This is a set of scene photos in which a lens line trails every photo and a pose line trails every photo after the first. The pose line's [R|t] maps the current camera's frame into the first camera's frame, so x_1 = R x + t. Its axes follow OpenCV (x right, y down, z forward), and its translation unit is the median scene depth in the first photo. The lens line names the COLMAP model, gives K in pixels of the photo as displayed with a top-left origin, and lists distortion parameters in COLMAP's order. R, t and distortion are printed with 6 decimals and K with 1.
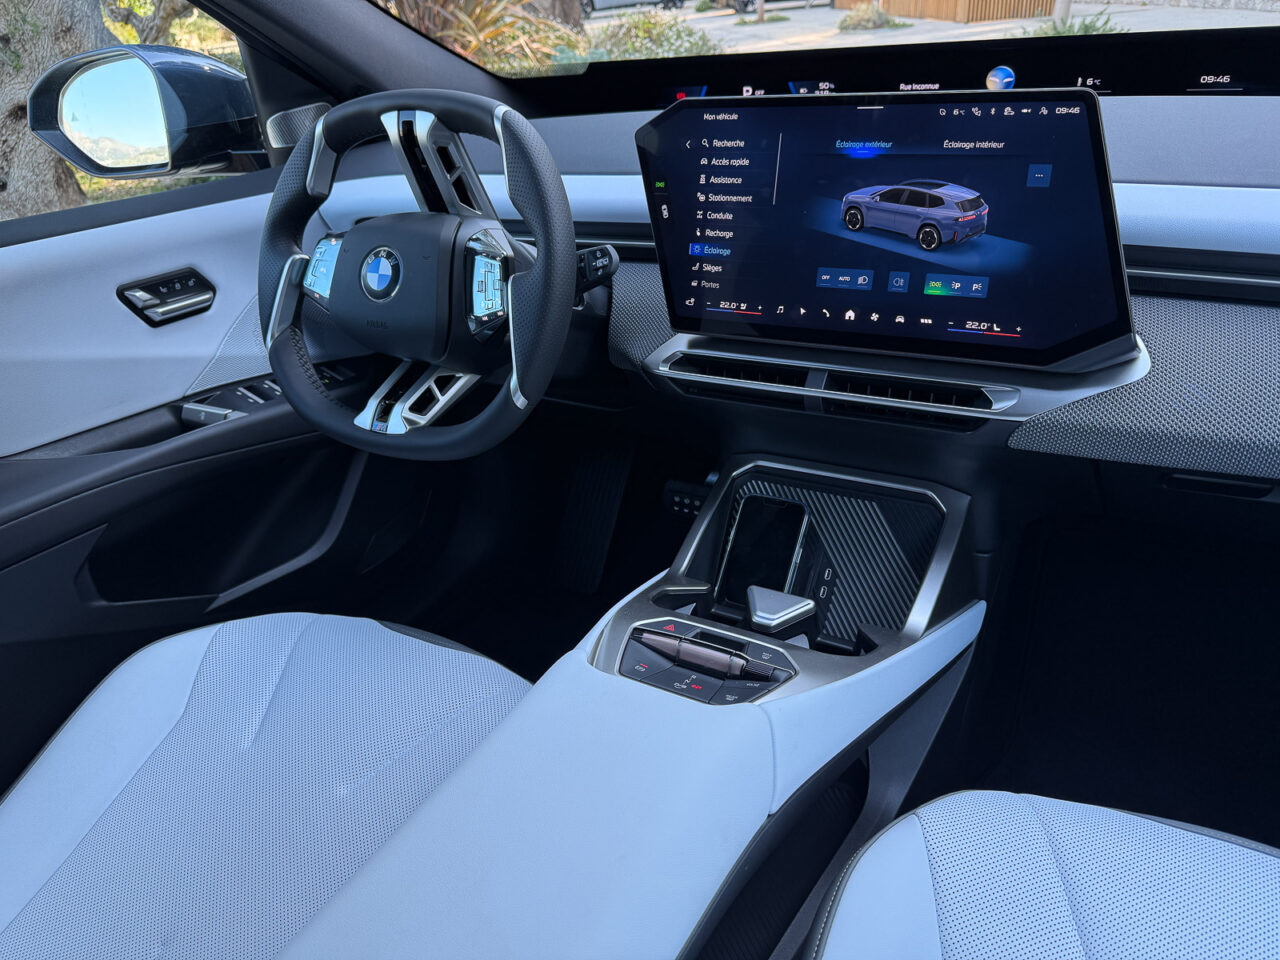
lens RADIAL K [[905.2, 0, 642.0], [0, 905.2, 485.1], [0, 0, 1]] dist [0.048079, -0.071157]
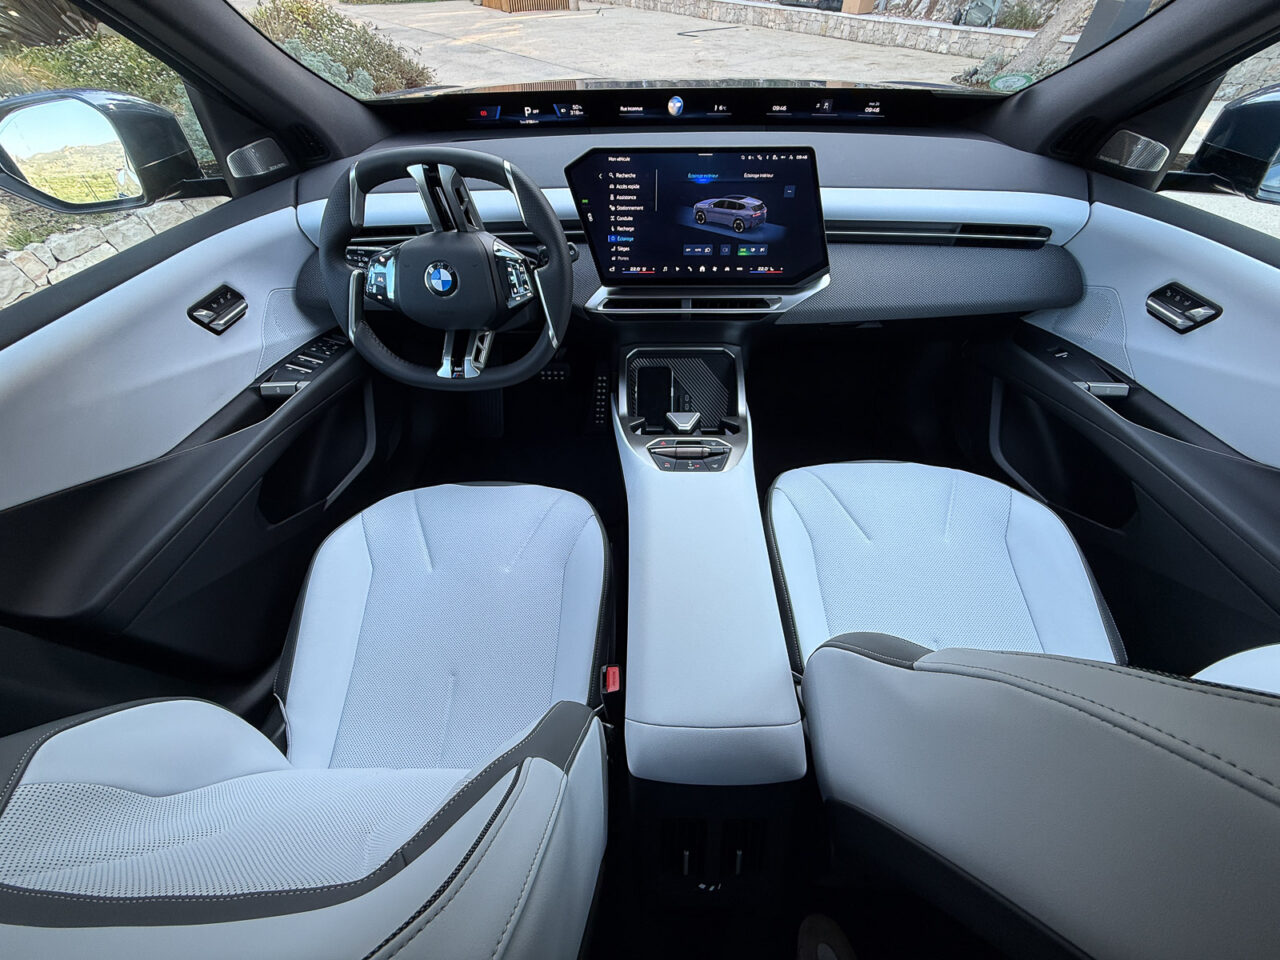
lens RADIAL K [[507.4, 0, 635.9], [0, 507.4, 478.2], [0, 0, 1]] dist [-0.000833, 0.000513]
pose [[0.871404, -0.298223, 0.389511, -0.445762], [0.177413, 0.931839, 0.316543, -0.130583], [-0.457362, -0.206733, 0.864917, 0.006285]]
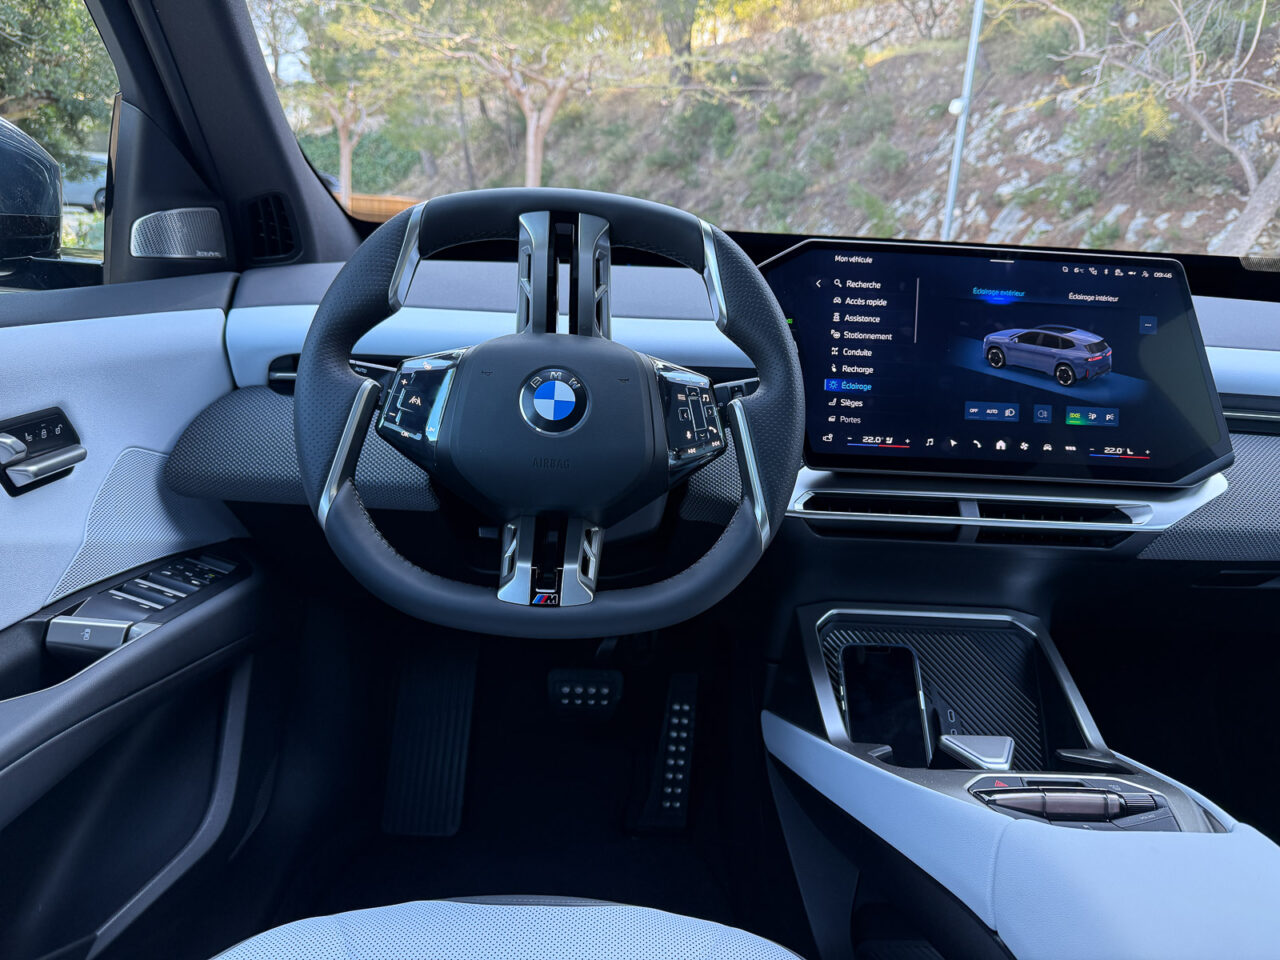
lens RADIAL K [[905.2, 0, 630.6], [0, 905.2, 481.3], [0, 0, 1]] dist [0.048079, -0.071157]
pose [[0.841067, -0.017268, 0.540655, -0.659937], [0.142449, 0.971281, -0.190579, -0.007634], [-0.521837, 0.237306, 0.819373, 0.354266]]
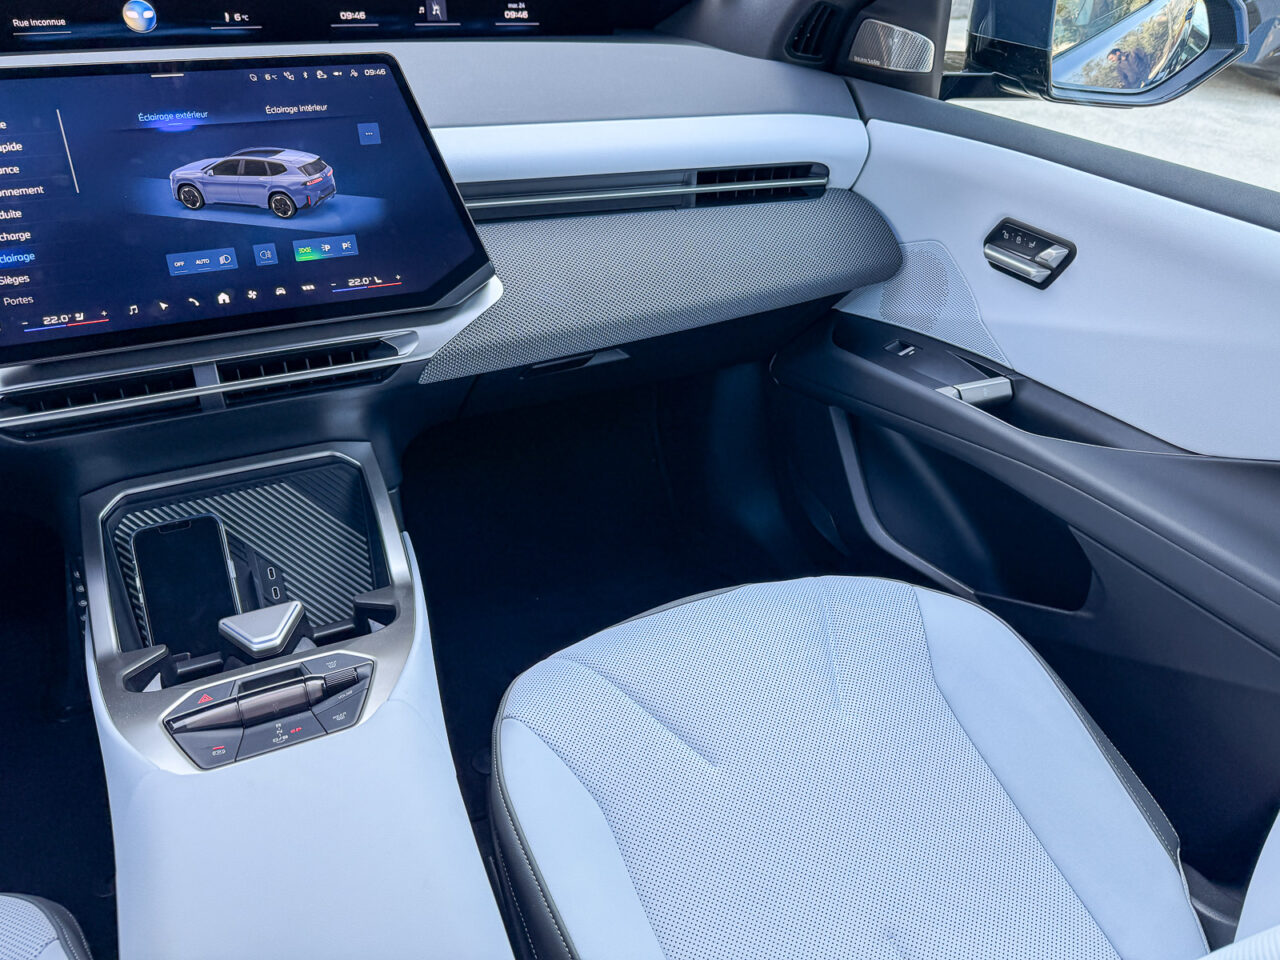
lens RADIAL K [[968.4, 0, 678.4], [0, 968.4, 455.0], [0, 0, 1]] dist [0.029123, -0.041870]
pose [[0.556128, -0.347765, 0.754839, -0.296889], [0.316492, 0.928427, 0.194564, -0.081827], [-0.768476, 0.130698, 0.626389, 0.047650]]
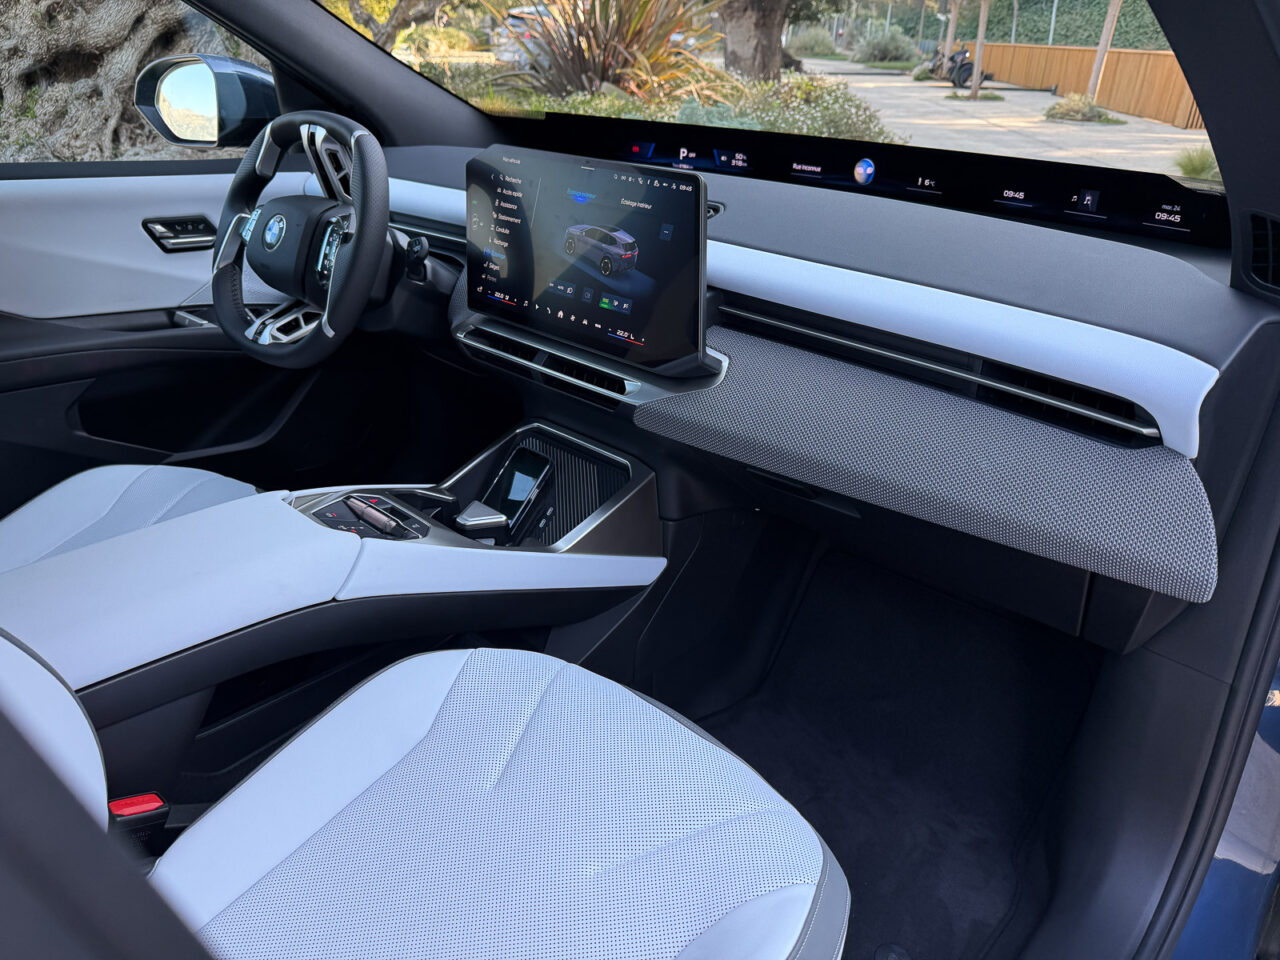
lens RADIAL K [[905.2, 0, 631.9], [0, 905.2, 489.4], [0, 0, 1]] dist [0.048079, -0.071157]
pose [[0.963796, 0.205214, -0.170248, 0.591608], [-0.211177, 0.977291, -0.017490, 0.070203], [0.162793, 0.052809, 0.985246, -0.307008]]
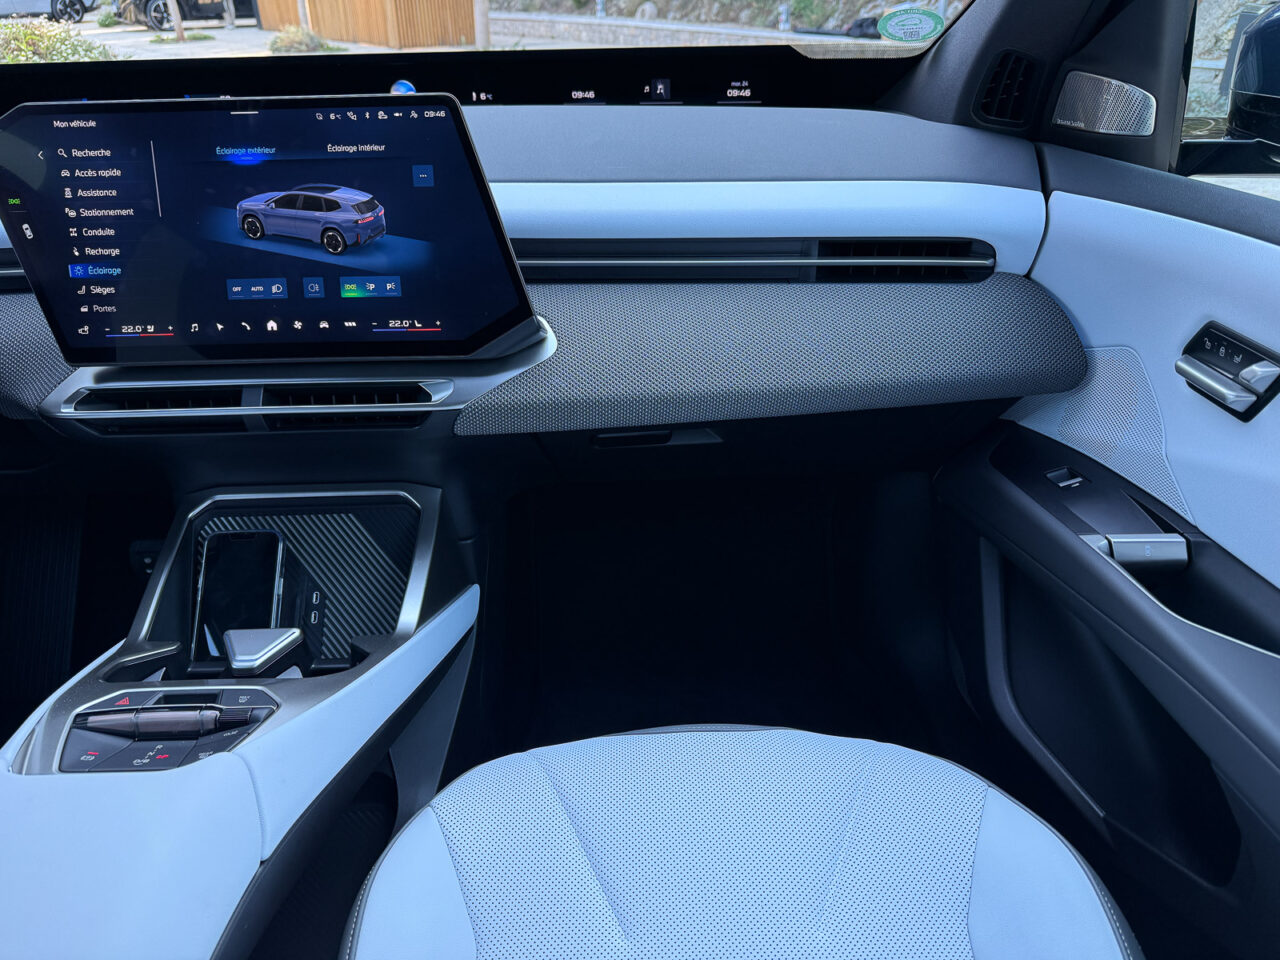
lens RADIAL K [[905.2, 0, 643.2], [0, 905.2, 480.3], [0, 0, 1]] dist [0.048079, -0.071157]
pose [[0.856682, -0.186447, 0.480971, 0.068007], [0.199437, 0.979604, 0.024514, 0.025434], [-0.475731, 0.074922, 0.876394, -0.016402]]
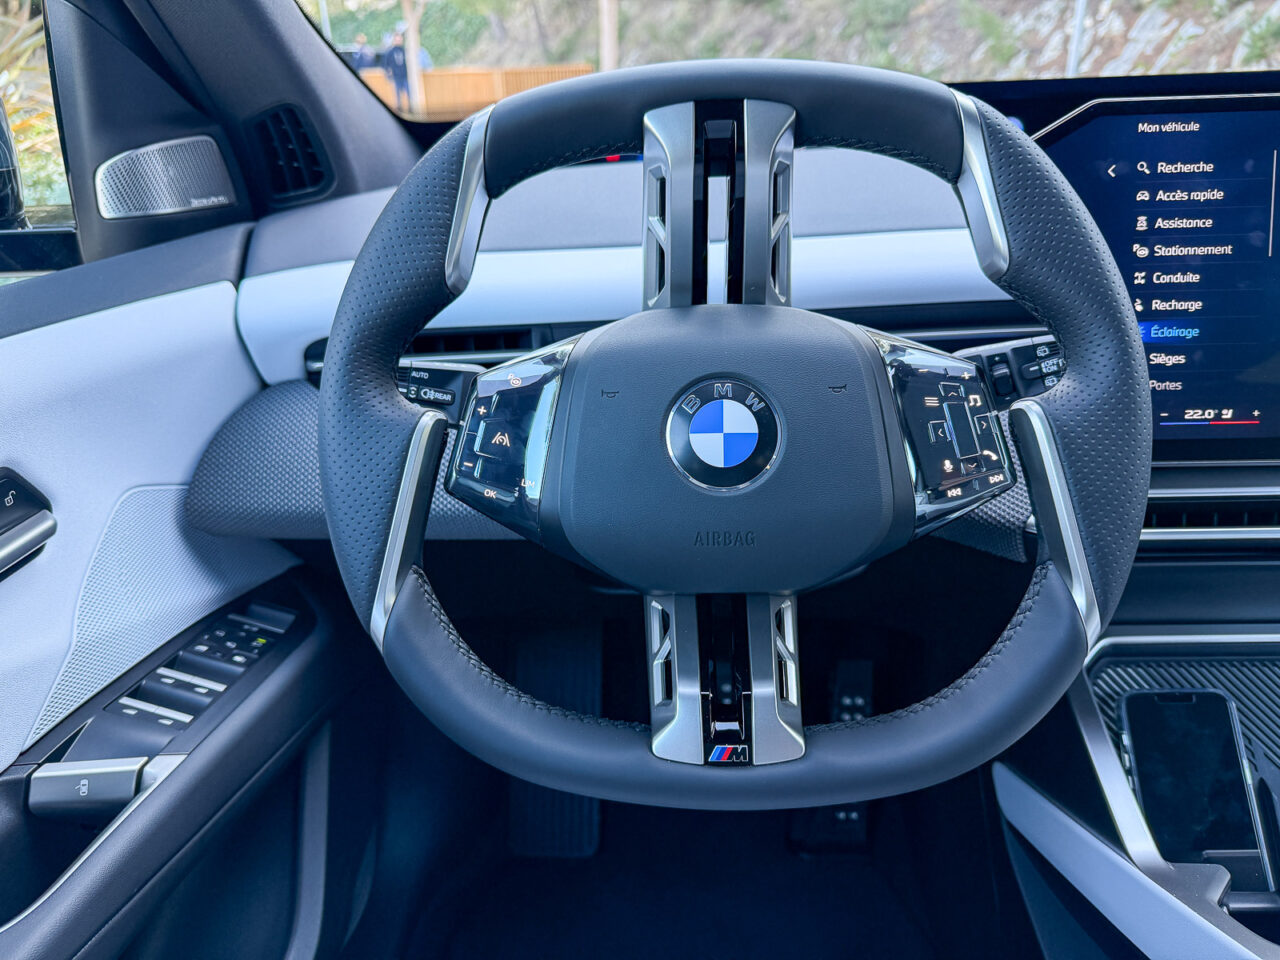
lens RADIAL K [[905.2, 0, 628.3], [0, 905.2, 483.8], [0, 0, 1]] dist [0.048079, -0.071157]
pose [[0.890622, -0.140000, 0.432657, -0.544222], [0.186748, 0.980101, -0.067278, -0.186369], [-0.414629, 0.140717, 0.899045, 0.613019]]
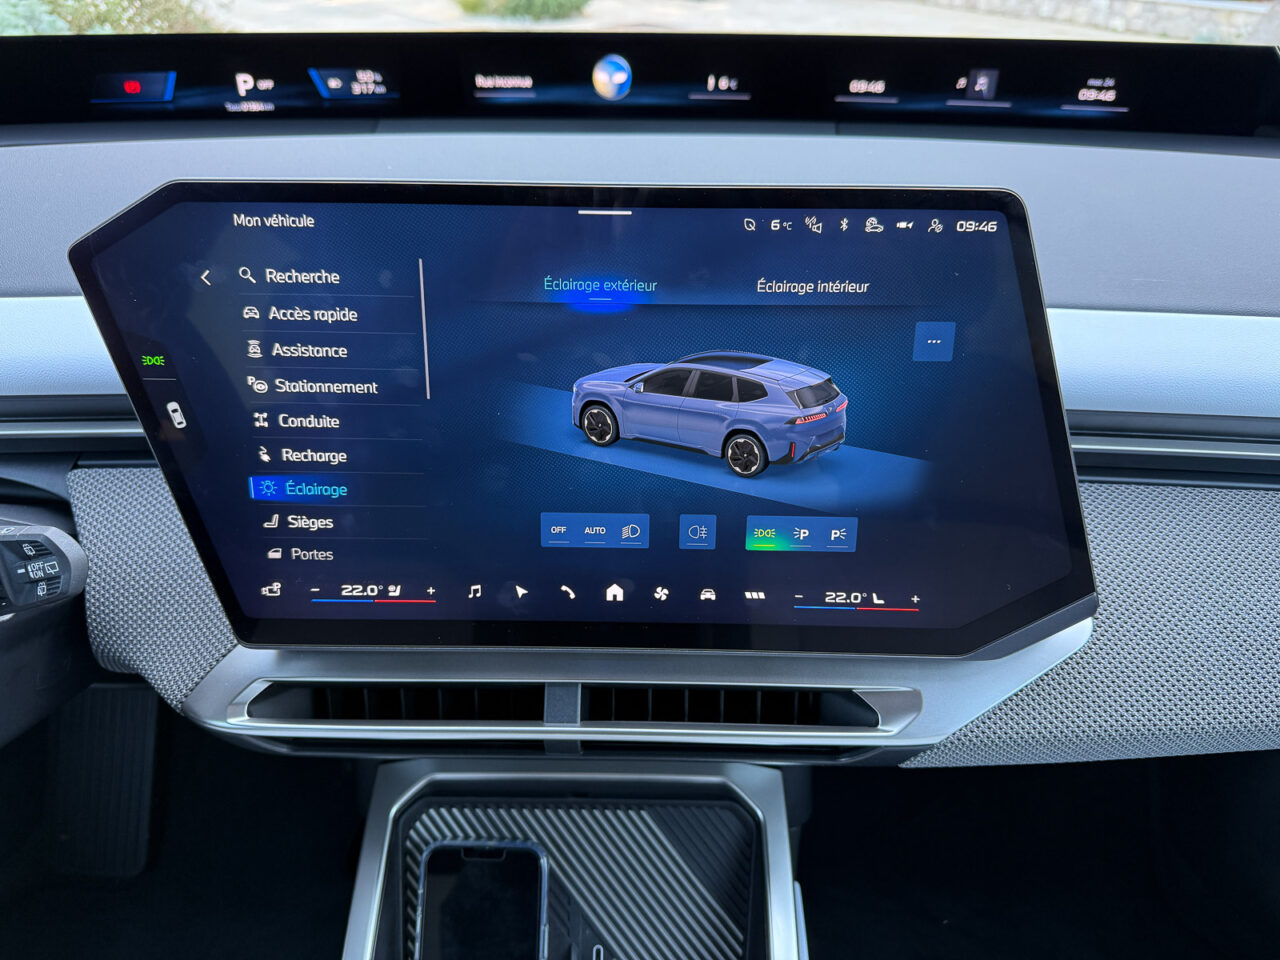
lens RADIAL K [[905.2, 0, 632.8], [0, 905.2, 483.1], [0, 0, 1]] dist [0.048079, -0.071157]
pose [[0.870165, -0.186891, 0.455944, 0.010202], [0.162956, 0.982365, 0.091671, -0.281980], [-0.465036, -0.005470, 0.885275, 0.501793]]
